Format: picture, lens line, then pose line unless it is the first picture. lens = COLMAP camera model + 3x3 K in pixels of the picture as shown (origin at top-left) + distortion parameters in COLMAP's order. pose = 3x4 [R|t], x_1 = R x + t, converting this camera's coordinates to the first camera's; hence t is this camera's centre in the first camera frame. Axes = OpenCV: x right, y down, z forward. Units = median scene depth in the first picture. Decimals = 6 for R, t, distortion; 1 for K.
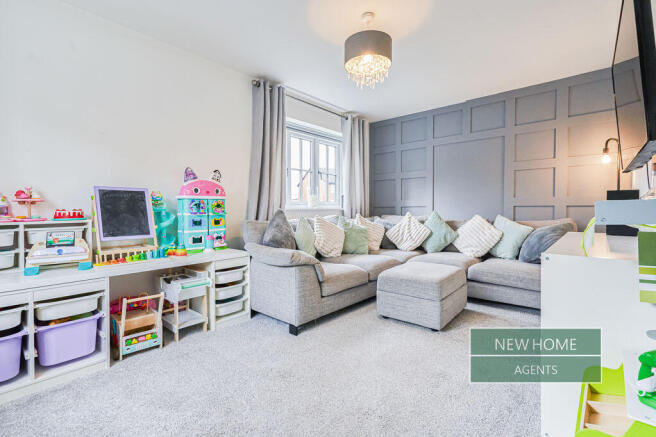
lens RADIAL K [[299.4, 0, 326.0], [0, 299.4, 213.2], [0, 0, 1]] dist [0.009951, -0.002403]
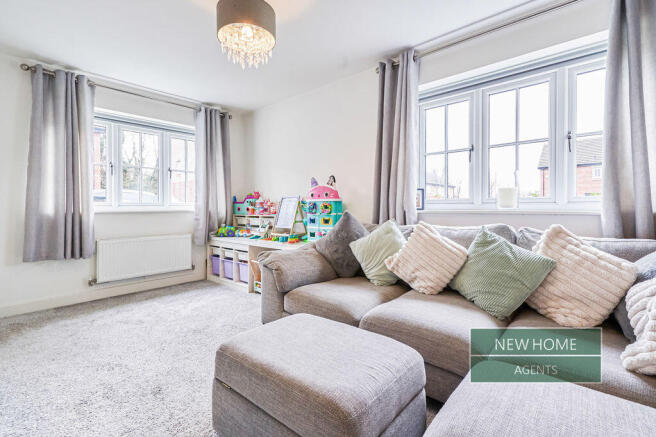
lens RADIAL K [[299.4, 0, 328.9], [0, 299.4, 212.8], [0, 0, 1]] dist [0.009951, -0.002403]
pose [[0.019606, 0.011900, -0.999737, 0.842692], [-0.019330, 0.999747, 0.011521, -0.017398], [0.999621, 0.019099, 0.019831, 1.058070]]
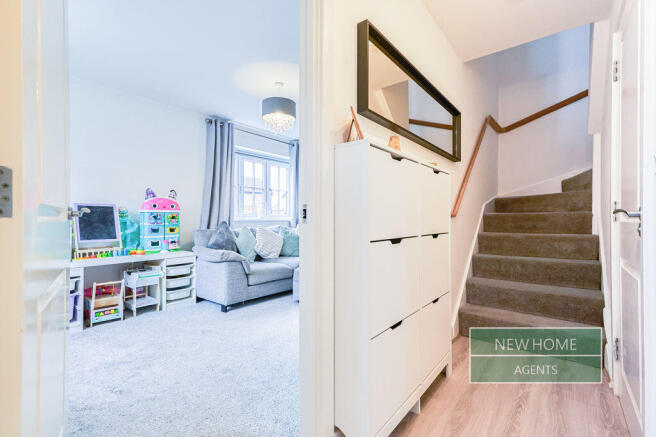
lens RADIAL K [[299.4, 0, 331.3], [0, 299.4, 217.9], [0, 0, 1]] dist [0.009951, -0.002403]
pose [[0.998405, 0.007038, 0.056024, 0.271810], [-0.006026, 0.999816, -0.018203, -0.003291], [-0.056141, 0.017837, 0.998263, -0.365003]]
